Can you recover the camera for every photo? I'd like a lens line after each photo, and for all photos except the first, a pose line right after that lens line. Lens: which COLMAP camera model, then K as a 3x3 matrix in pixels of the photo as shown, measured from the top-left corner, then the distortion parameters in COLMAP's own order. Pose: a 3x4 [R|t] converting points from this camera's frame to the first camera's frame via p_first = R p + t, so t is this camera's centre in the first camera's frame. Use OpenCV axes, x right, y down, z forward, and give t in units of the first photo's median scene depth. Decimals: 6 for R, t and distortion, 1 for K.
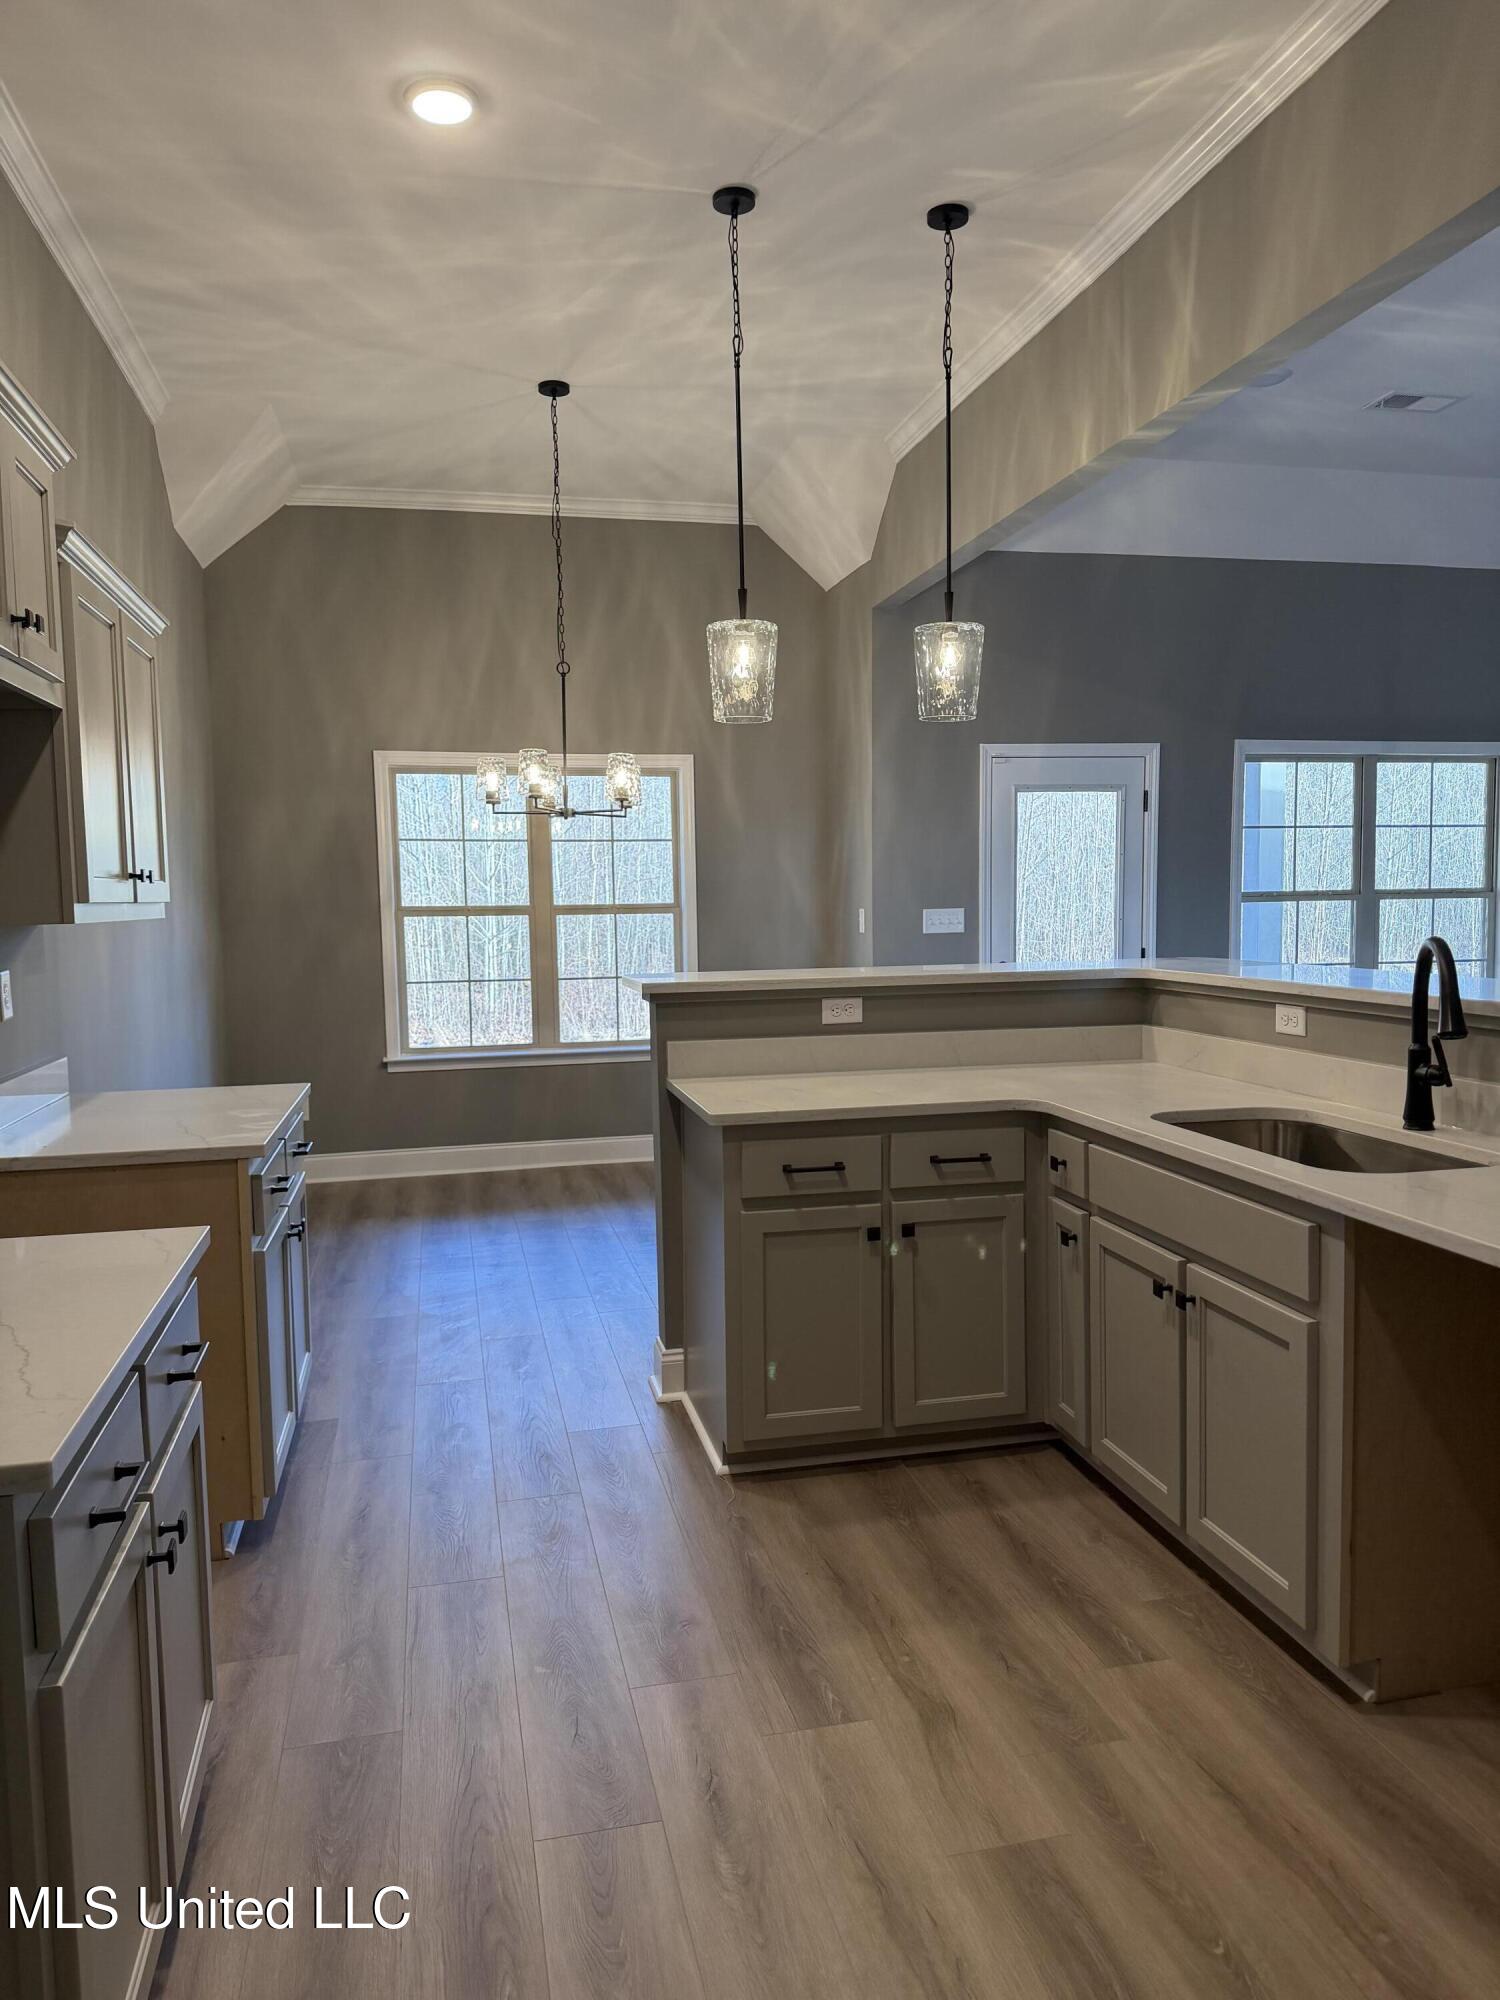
lens RADIAL K [[1389.1, 0, 750.0], [0, 1389.1, 1000.0], [0, 0, 1]] dist [0.003655, -0.000787]
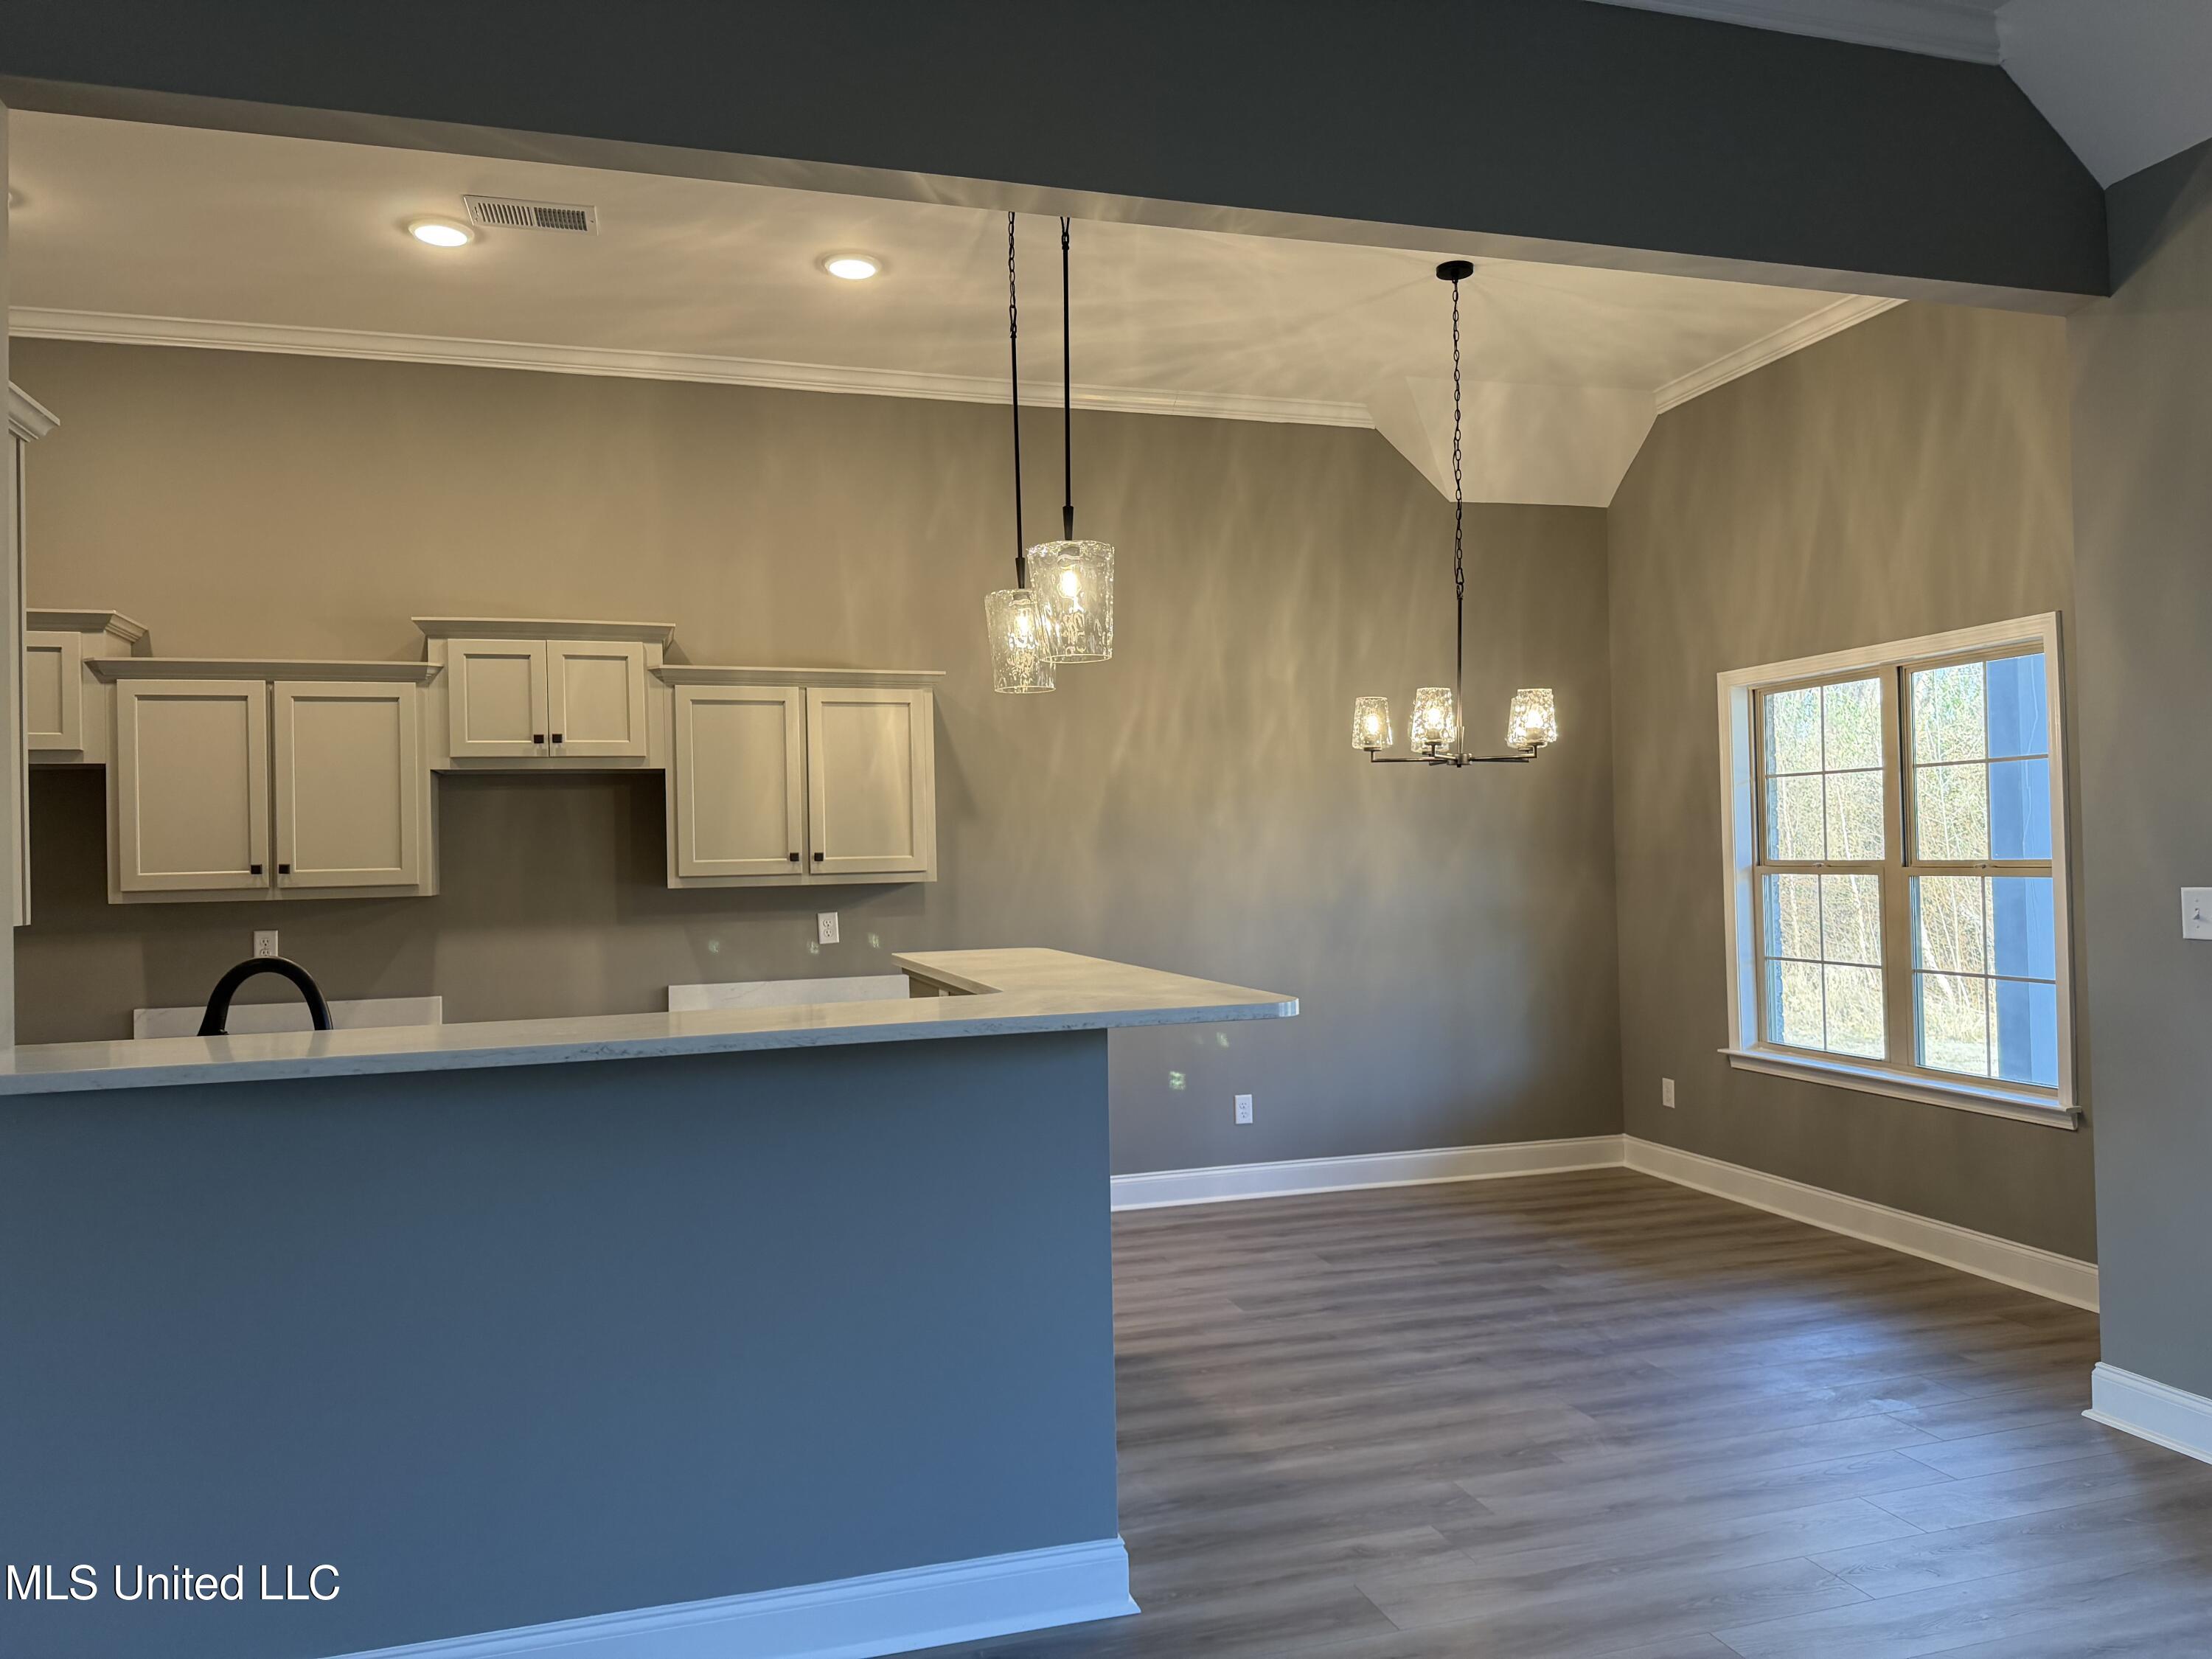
lens RADIAL K [[1570.3, 0, 1106.0], [0, 1570.3, 829.5], [0, 0, 1]] dist [-0.001145, 0.000377]
pose [[0.067205, -0.010091, -0.997688, 0.627527], [-0.057743, 0.998234, -0.013986, -0.052424], [0.996067, 0.058549, 0.066503, 0.571971]]
